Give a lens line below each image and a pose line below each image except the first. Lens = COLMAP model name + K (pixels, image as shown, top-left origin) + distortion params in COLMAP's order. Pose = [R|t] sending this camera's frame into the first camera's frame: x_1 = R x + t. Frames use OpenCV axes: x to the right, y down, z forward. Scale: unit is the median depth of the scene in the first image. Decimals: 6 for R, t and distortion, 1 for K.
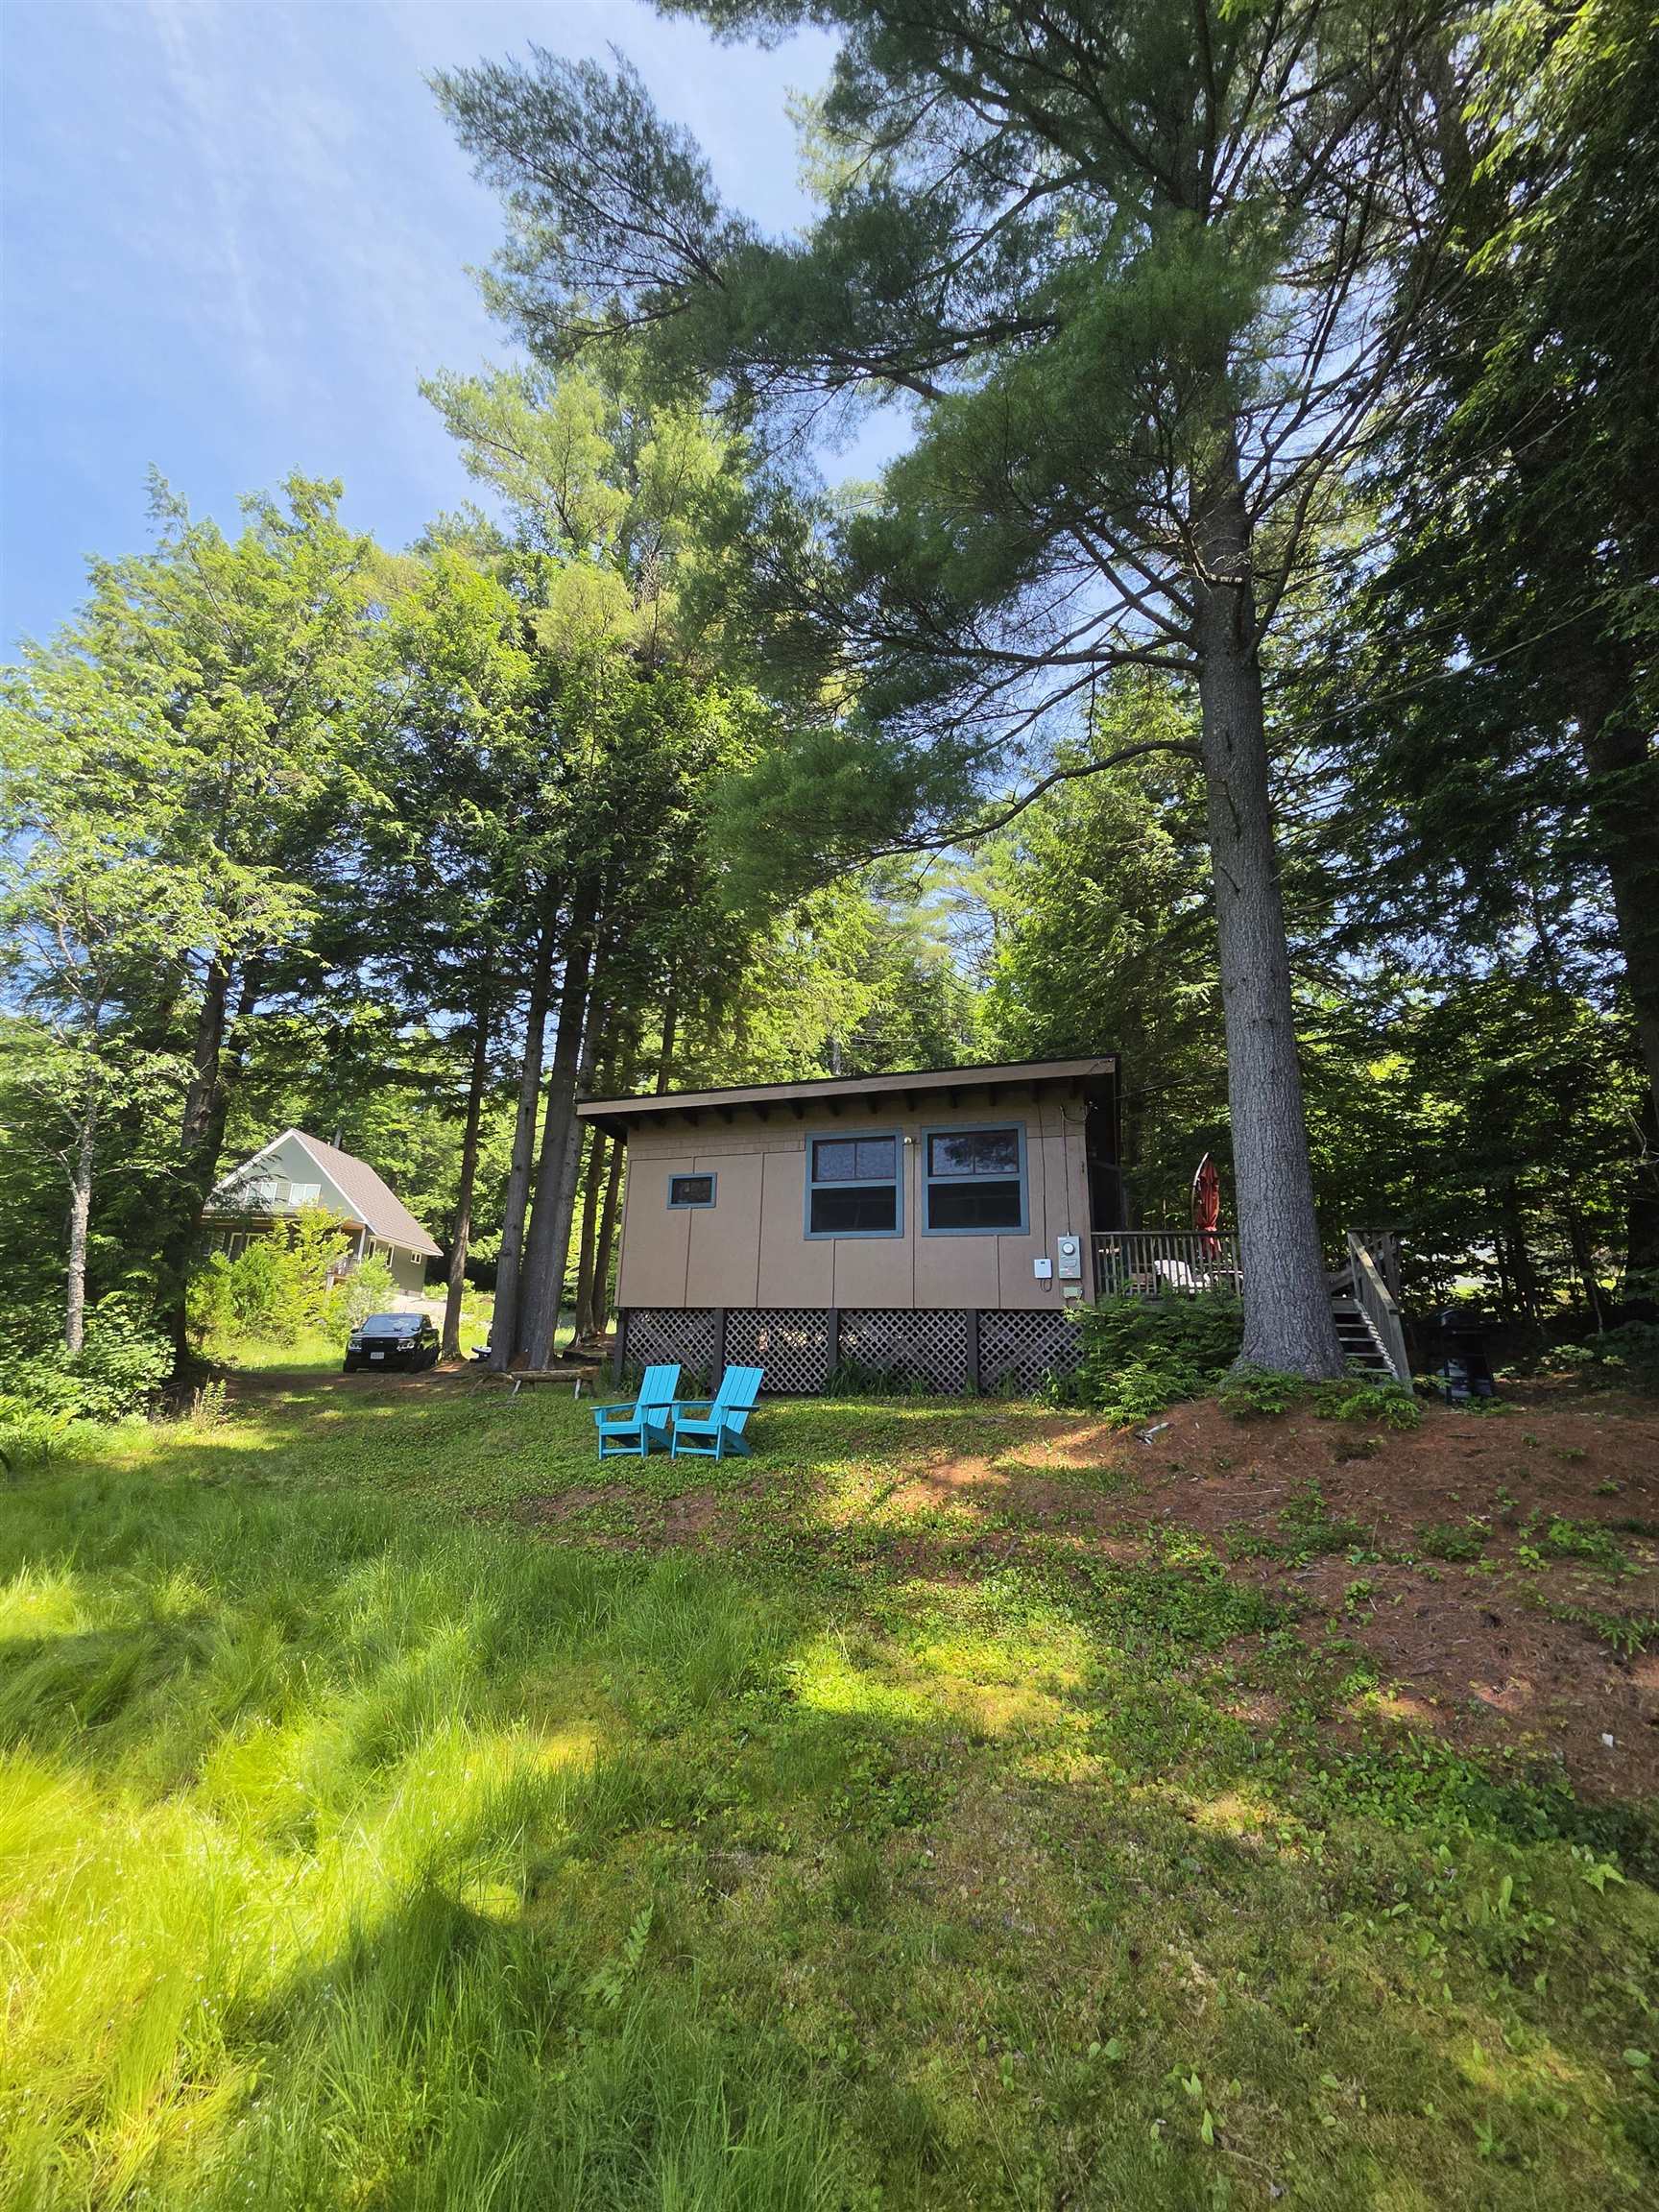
lens RADIAL K [[894.6, 0, 826.9], [0, 894.6, 1088.4], [0, 0, 1]] dist [-0.001551, 0.003327]
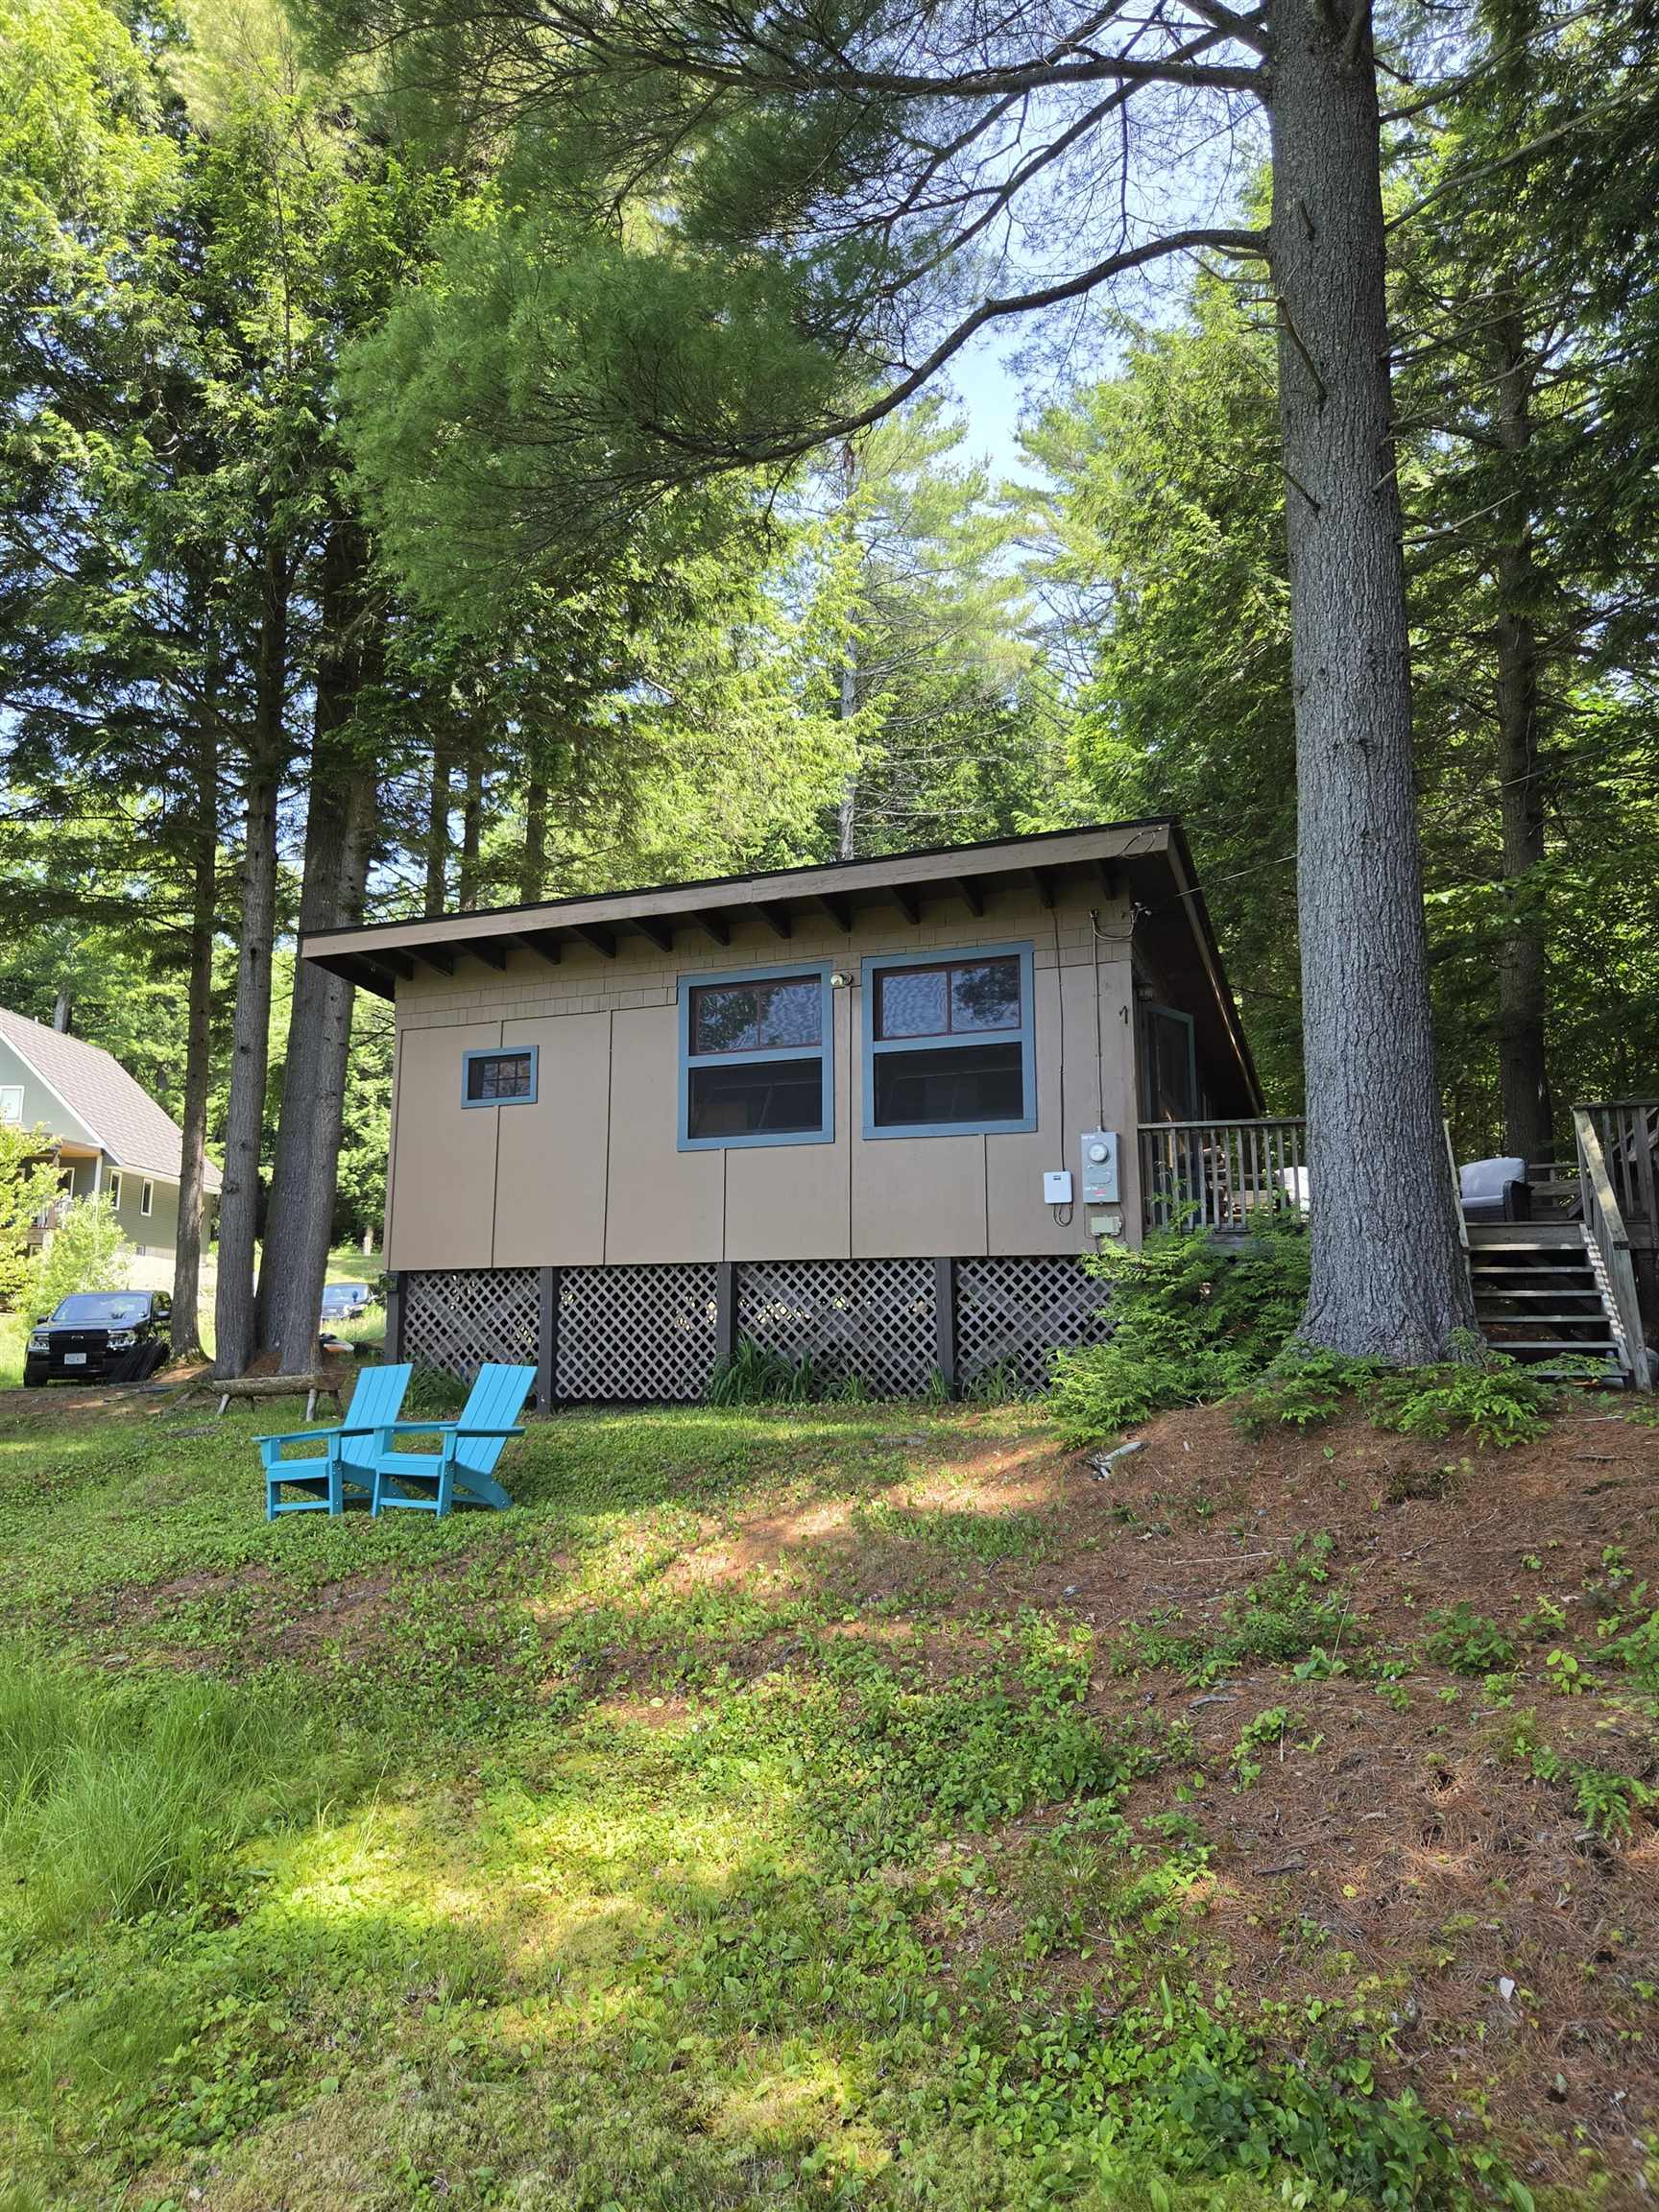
lens RADIAL K [[1476.6, 0, 829.7], [0, 1476.6, 1046.3], [0, 0, 1]] dist [0.062952, -0.048580]
pose [[0.998404, -0.034456, -0.044755, 0.128153], [0.038675, 0.994522, 0.097108, 0.006480], [0.041164, -0.098683, 0.994267, 0.024228]]
